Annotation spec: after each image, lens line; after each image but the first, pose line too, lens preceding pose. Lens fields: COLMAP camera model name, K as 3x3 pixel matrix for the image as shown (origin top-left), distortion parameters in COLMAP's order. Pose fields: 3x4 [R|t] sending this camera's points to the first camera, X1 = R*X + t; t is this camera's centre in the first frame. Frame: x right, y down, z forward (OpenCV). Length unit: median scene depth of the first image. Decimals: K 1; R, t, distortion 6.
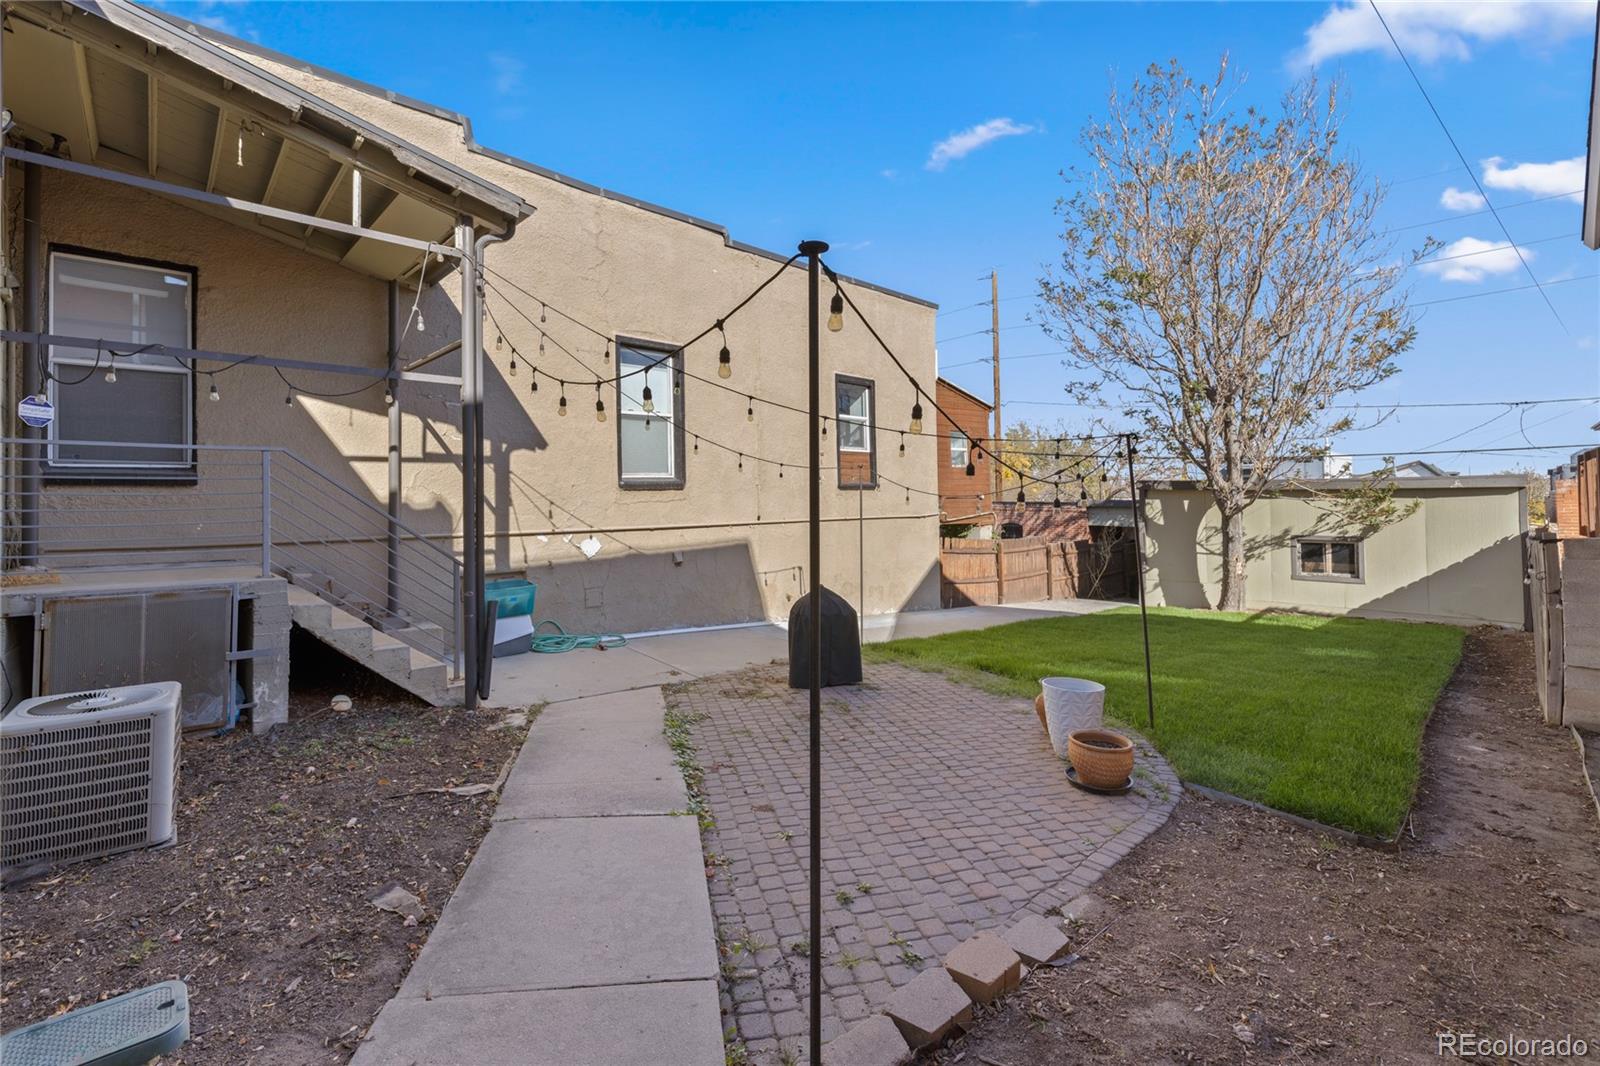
lens RADIAL K [[675.7, 0, 796.5], [0, 675.7, 475.1], [0, 0, 1]] dist [-0.000463, -0.000670]
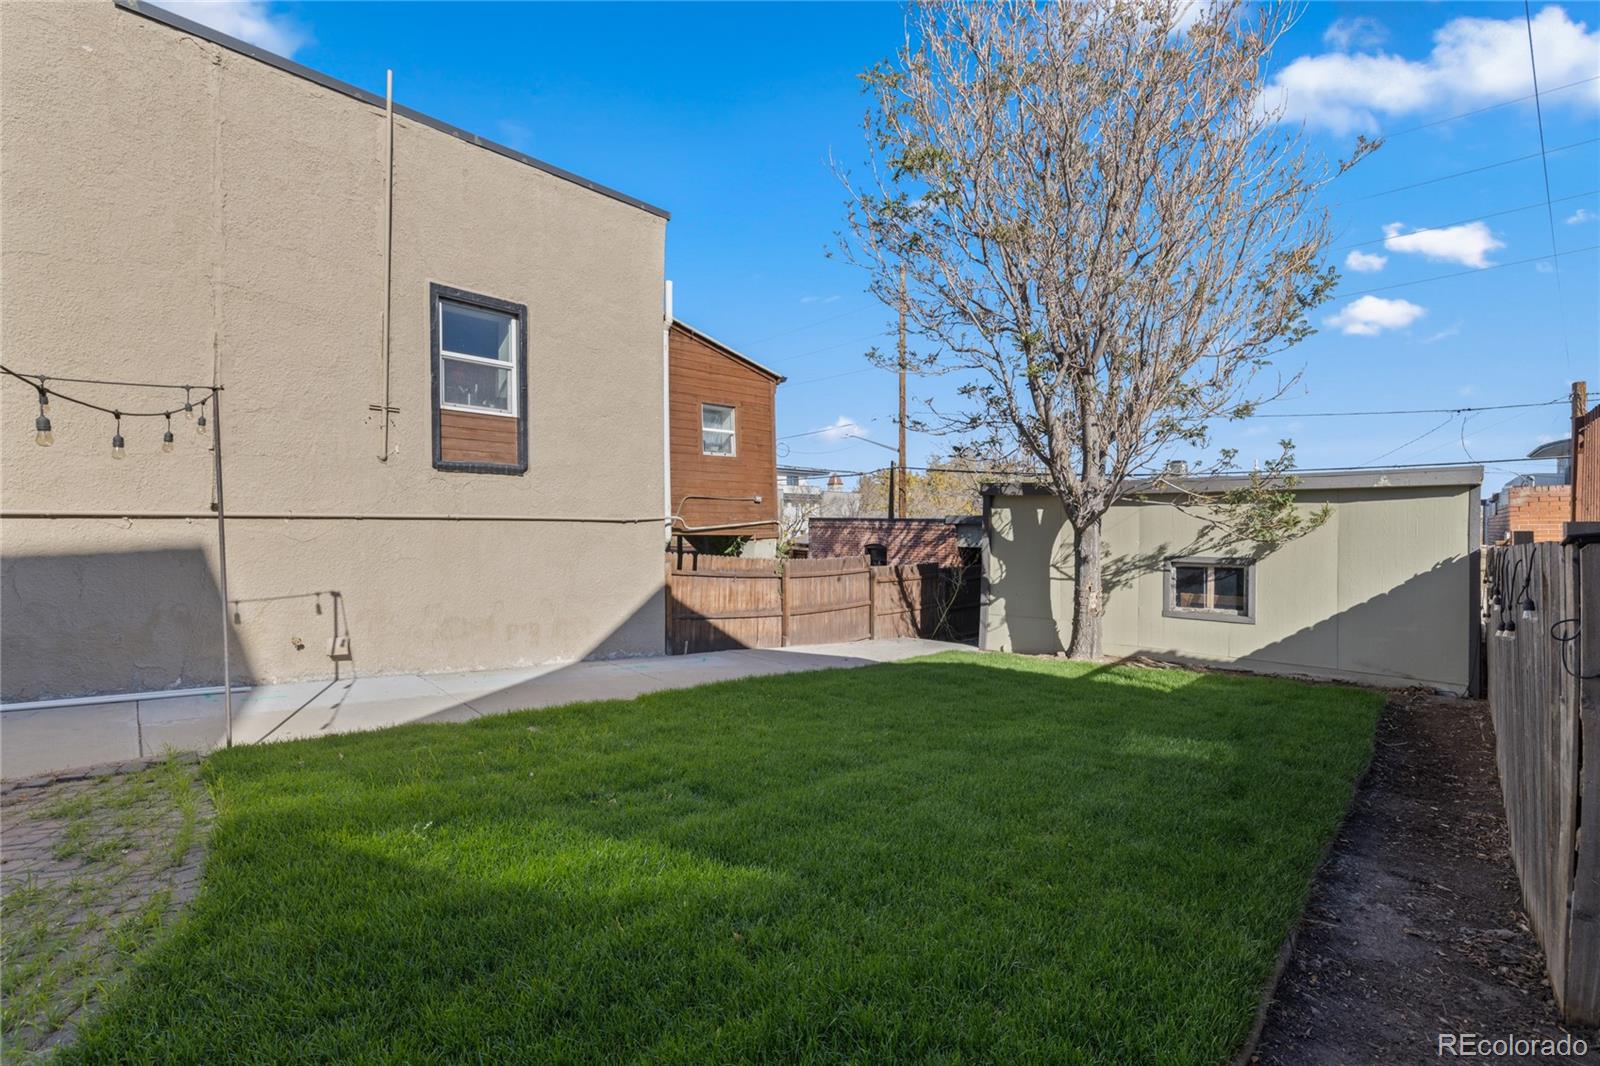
lens RADIAL K [[671.4, 0, 798.0], [0, 671.4, 521.2], [0, 0, 1]] dist [-0.002140, -0.000017]
pose [[0.998654, 0.014577, 0.049768, 0.308073], [-0.015890, 0.999533, 0.026089, 0.039803], [-0.049365, -0.026844, 0.998420, 0.304564]]
